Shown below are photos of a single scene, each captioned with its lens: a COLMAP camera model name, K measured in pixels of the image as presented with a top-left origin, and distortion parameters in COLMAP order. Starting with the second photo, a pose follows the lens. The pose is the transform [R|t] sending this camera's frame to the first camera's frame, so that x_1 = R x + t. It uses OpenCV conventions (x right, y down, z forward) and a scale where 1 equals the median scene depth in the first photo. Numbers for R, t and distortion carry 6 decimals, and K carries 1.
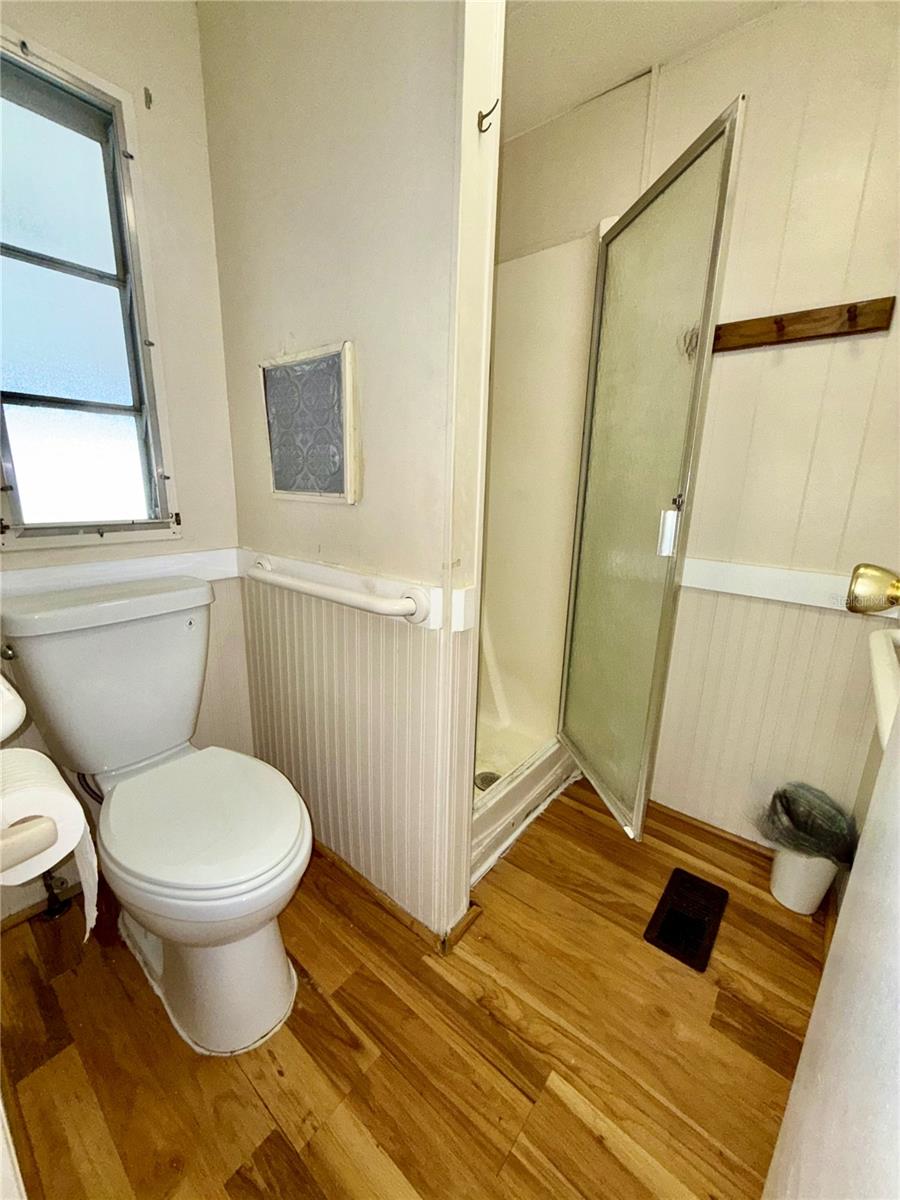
lens RADIAL K [[481.1, 0, 448.2], [0, 481.1, 598.7], [0, 0, 1]] dist [-0.001804, -0.000168]
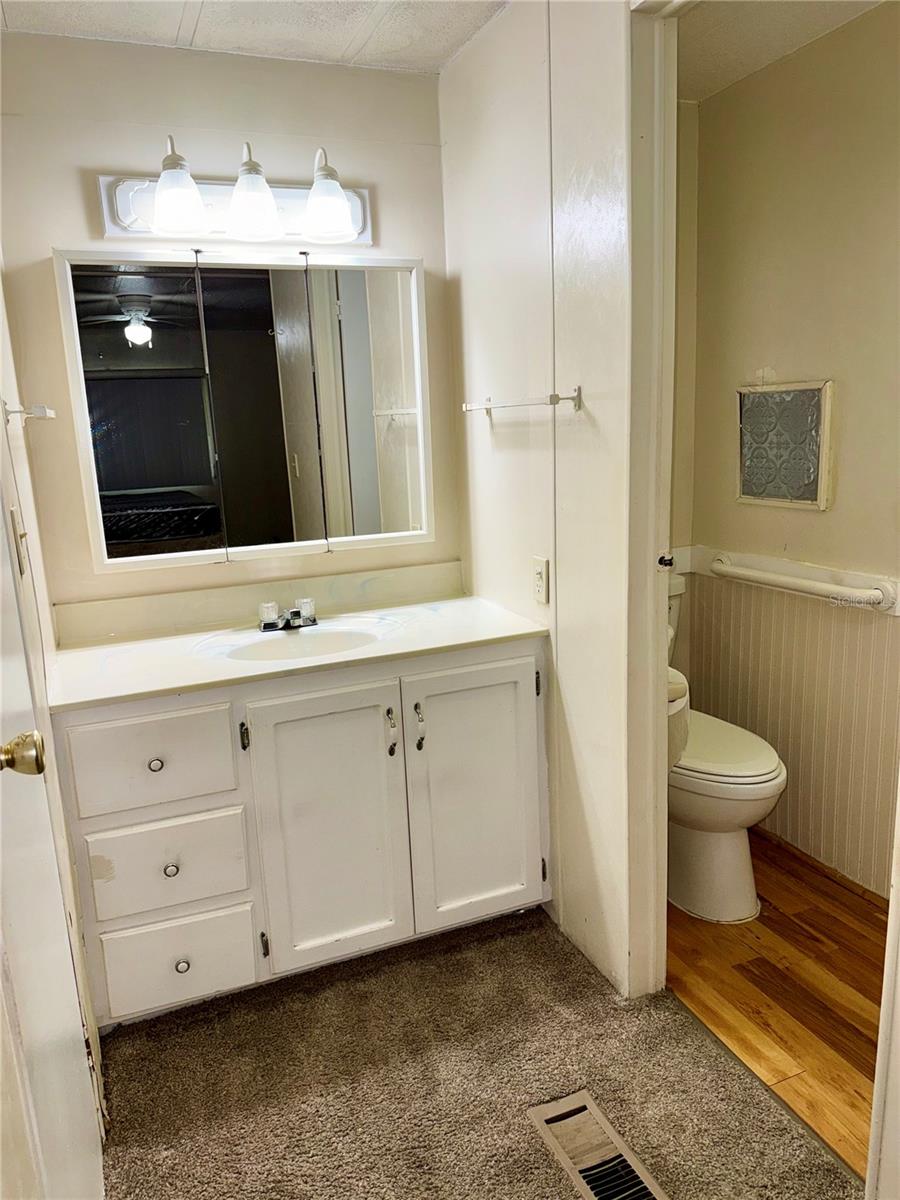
lens RADIAL K [[850.6, 0, 446.4], [0, 850.6, 604.3], [0, 0, 1]] dist [0.013583, -0.002709]
pose [[0.877939, 0.034007, -0.477563, -0.004266], [-0.045263, 0.998902, -0.012078, 0.100943], [0.476628, 0.032220, 0.878514, -1.261626]]
